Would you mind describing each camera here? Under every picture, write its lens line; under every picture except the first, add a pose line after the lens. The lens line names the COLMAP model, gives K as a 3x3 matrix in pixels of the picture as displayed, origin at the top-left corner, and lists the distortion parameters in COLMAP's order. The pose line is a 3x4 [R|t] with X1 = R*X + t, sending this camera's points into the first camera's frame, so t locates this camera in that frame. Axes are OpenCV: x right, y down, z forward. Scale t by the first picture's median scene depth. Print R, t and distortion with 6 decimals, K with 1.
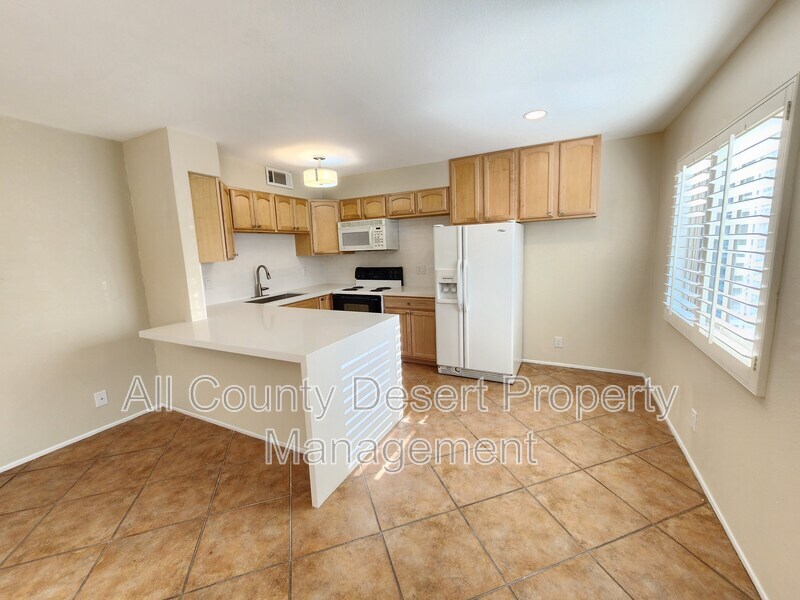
lens RADIAL K [[329.0, 0, 400.1], [0, 329.0, 295.6], [0, 0, 1]] dist [0.002442, 0.000017]
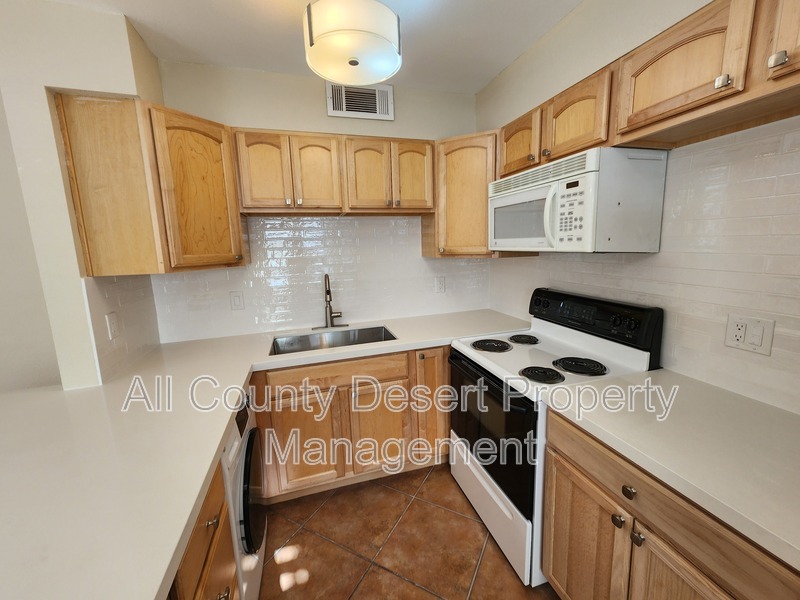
lens RADIAL K [[331.0, 0, 402.2], [0, 331.0, 294.8], [0, 0, 1]] dist [0.002471, 0.000205]
pose [[0.693446, 0.126702, -0.709281, 0.066029], [-0.100673, 0.991799, 0.078744, -0.120766], [0.713441, 0.016801, 0.700514, 0.741202]]
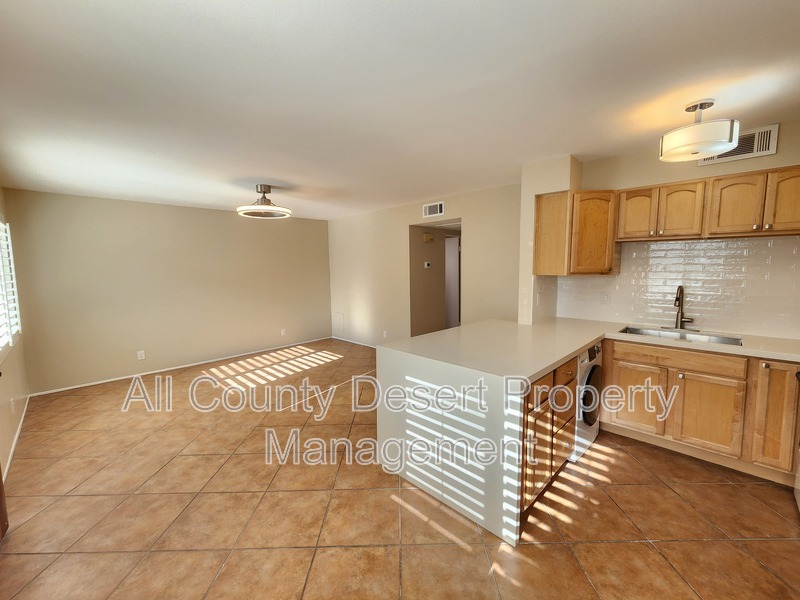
lens RADIAL K [[327.9, 0, 402.9], [0, 327.9, 296.8], [0, 0, 1]] dist [0.003209, 0.000561]
pose [[-0.298448, 0.132294, -0.945213, 0.440751], [-0.123305, 0.976703, 0.175634, -0.125377], [0.946427, 0.168968, -0.275182, 0.671431]]
